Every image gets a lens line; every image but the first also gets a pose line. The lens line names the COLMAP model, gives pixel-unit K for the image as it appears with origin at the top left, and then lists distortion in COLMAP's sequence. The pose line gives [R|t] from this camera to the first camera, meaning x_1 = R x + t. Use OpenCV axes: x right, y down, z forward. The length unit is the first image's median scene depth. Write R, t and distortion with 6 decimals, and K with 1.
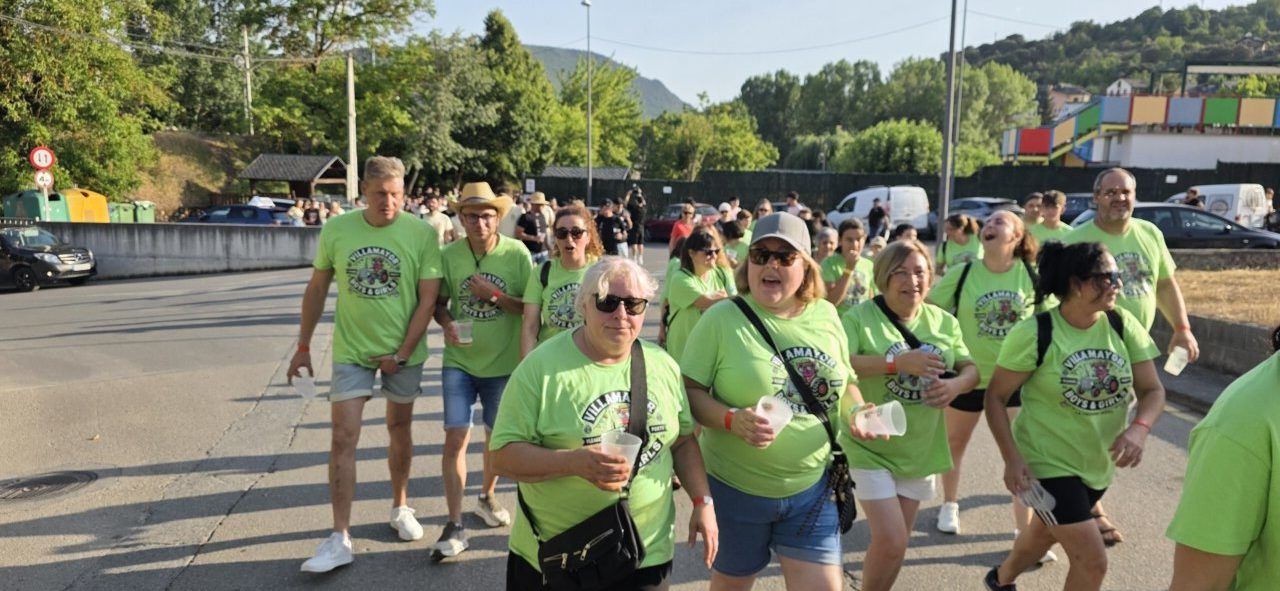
lens RADIAL K [[792.4, 0, 639.0], [0, 792.4, 282.3], [0, 0, 1]] dist [0.040445, -0.038962]
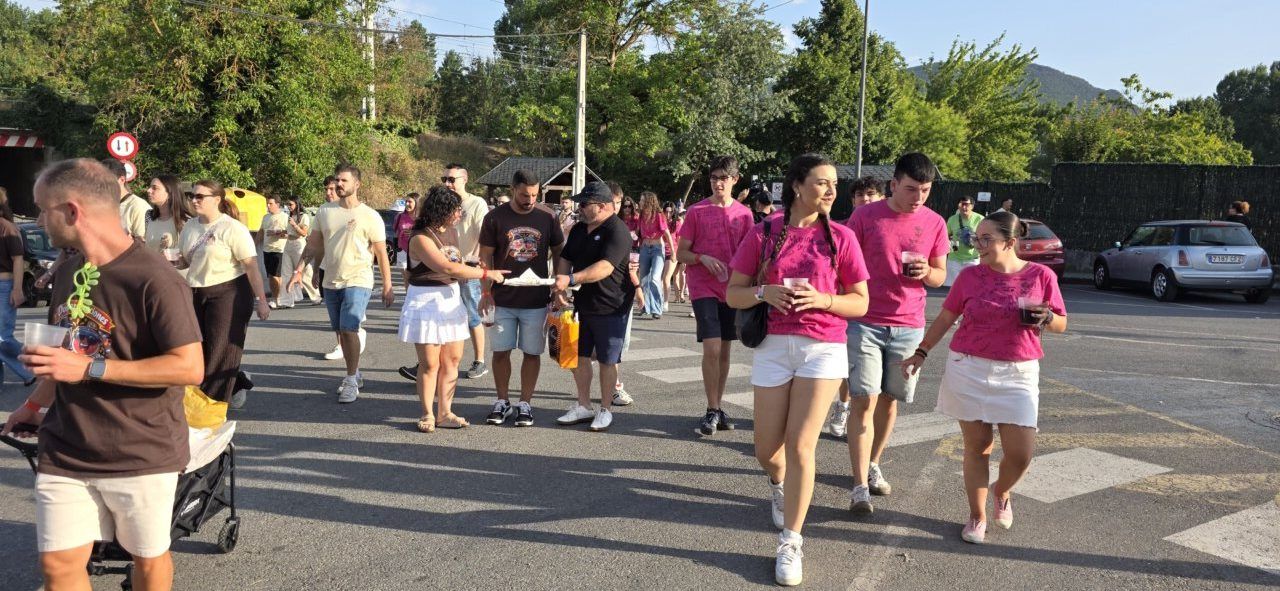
lens RADIAL K [[818.8, 0, 641.2], [0, 818.8, 295.7], [0, 0, 1]] dist [0.061702, -0.063964]
pose [[0.891132, 0.060411, -0.449706, 0.046118], [-0.065434, 0.997847, 0.004381, -0.011809], [0.449002, 0.025522, 0.893166, 0.147987]]
